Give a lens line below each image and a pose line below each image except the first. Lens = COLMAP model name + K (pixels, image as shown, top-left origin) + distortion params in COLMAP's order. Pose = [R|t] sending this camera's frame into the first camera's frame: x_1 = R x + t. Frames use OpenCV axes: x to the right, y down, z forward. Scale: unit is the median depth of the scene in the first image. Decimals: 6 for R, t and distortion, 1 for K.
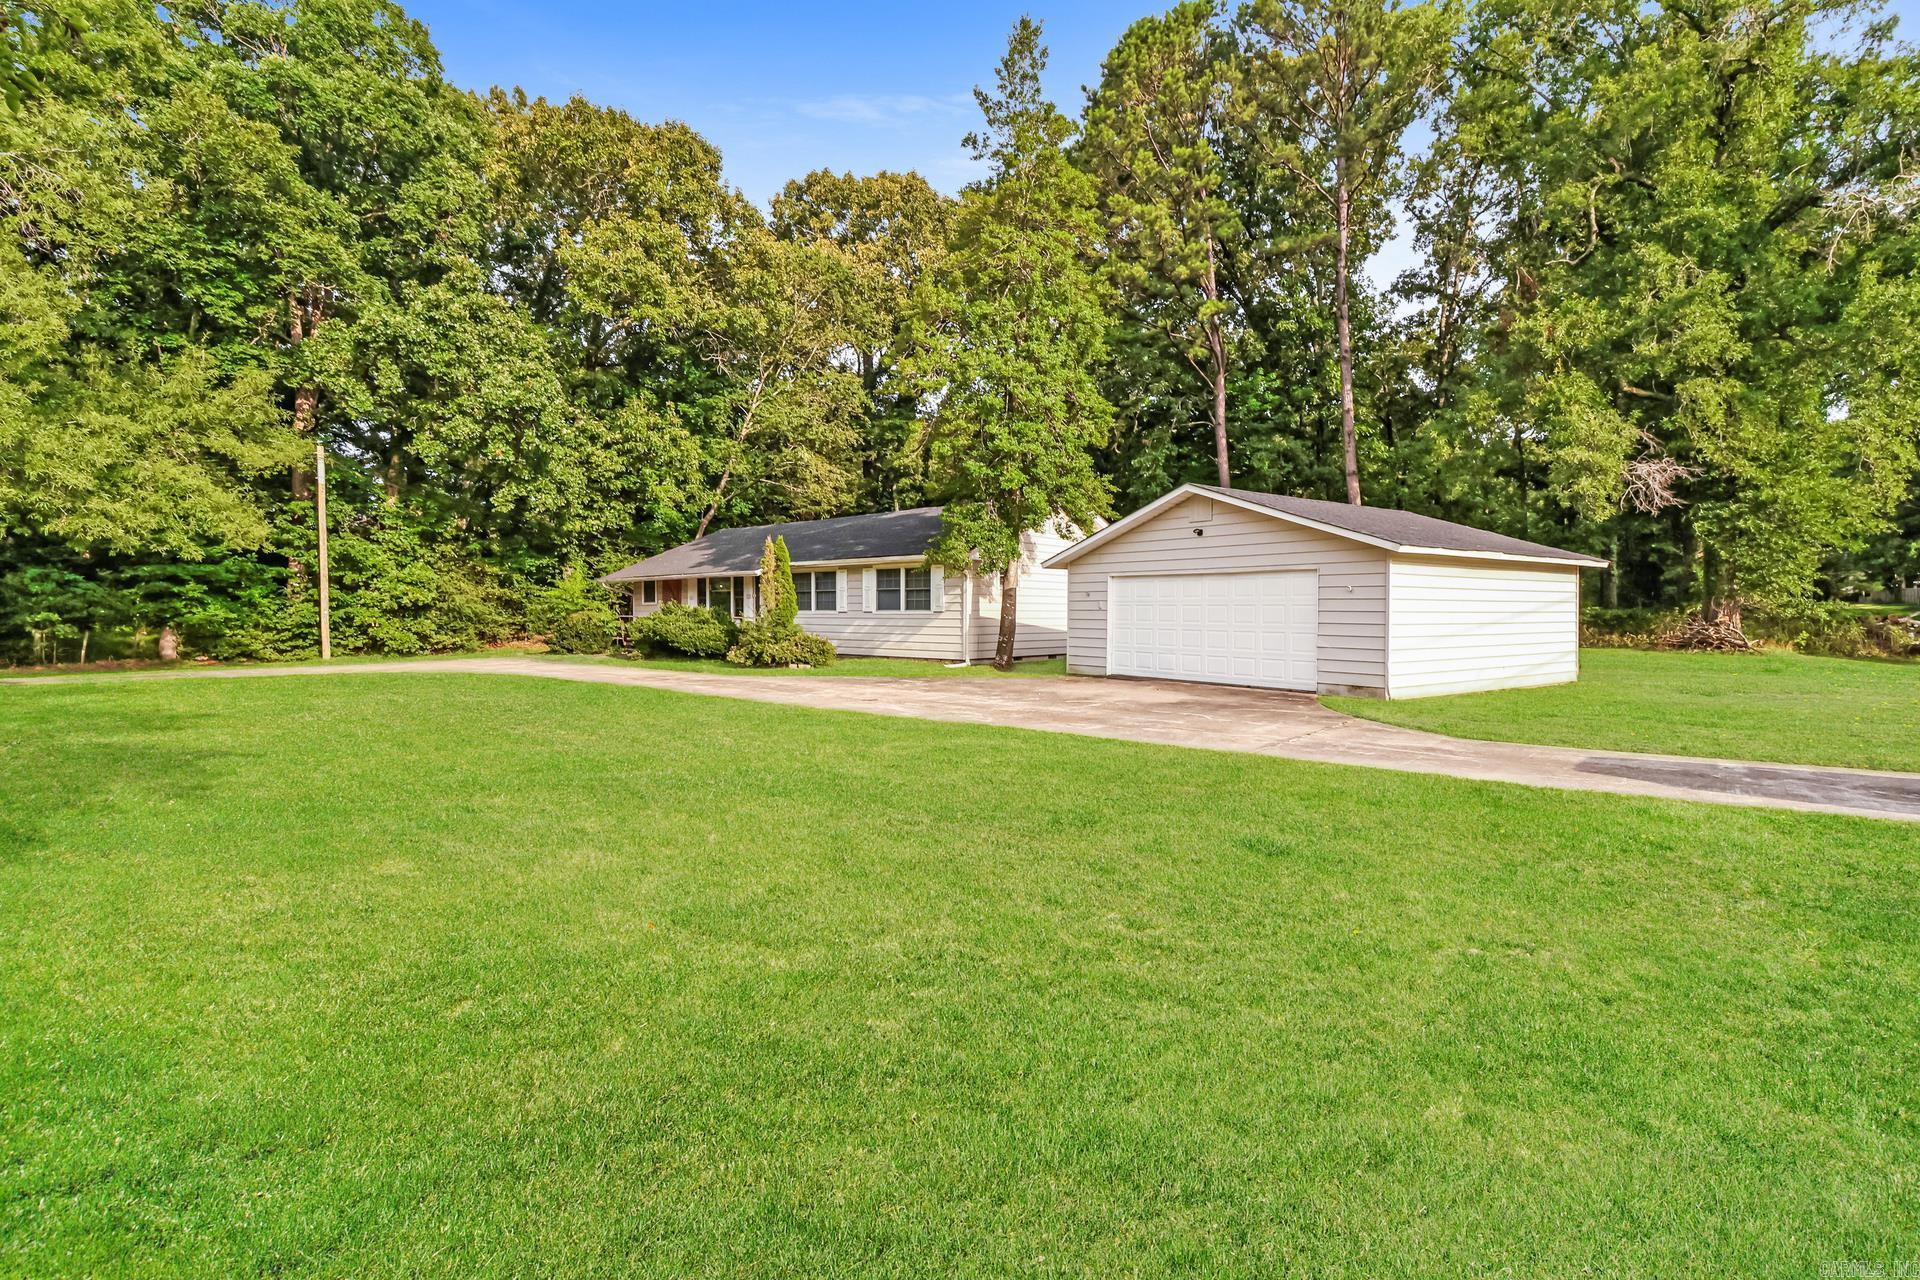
lens RADIAL K [[898.7, 0, 960.0], [0, 898.7, 640.0], [0, 0, 1]] dist [-0.000291, -0.000480]
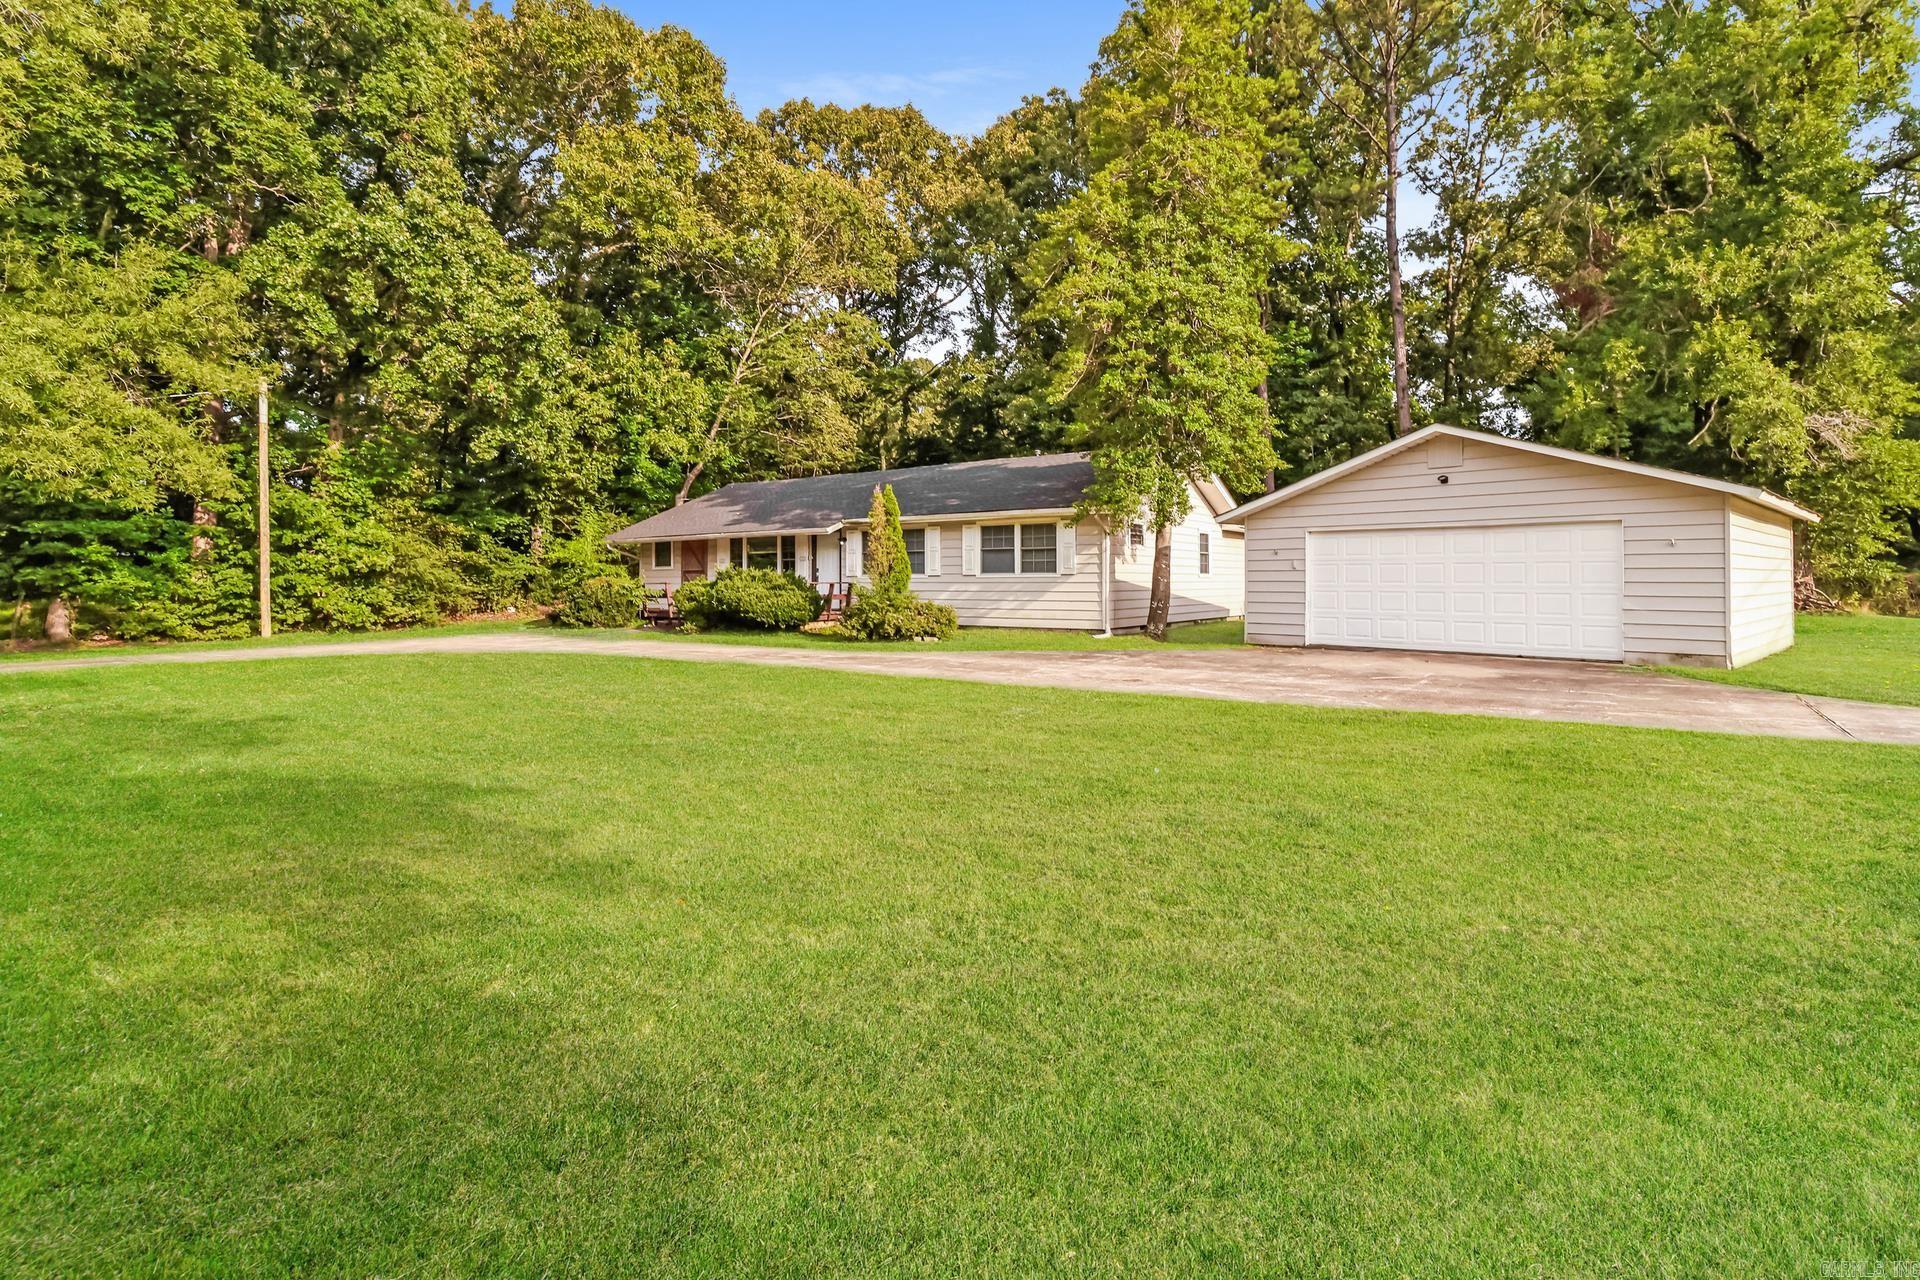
lens RADIAL K [[923.9, 0, 965.0], [0, 923.9, 580.2], [0, 0, 1]] dist [-0.001887, -0.006971]
pose [[0.993318, -0.004695, 0.115310, -0.172618], [0.008286, 0.999495, -0.030683, 0.000696], [-0.115108, 0.031433, 0.992856, 0.097656]]
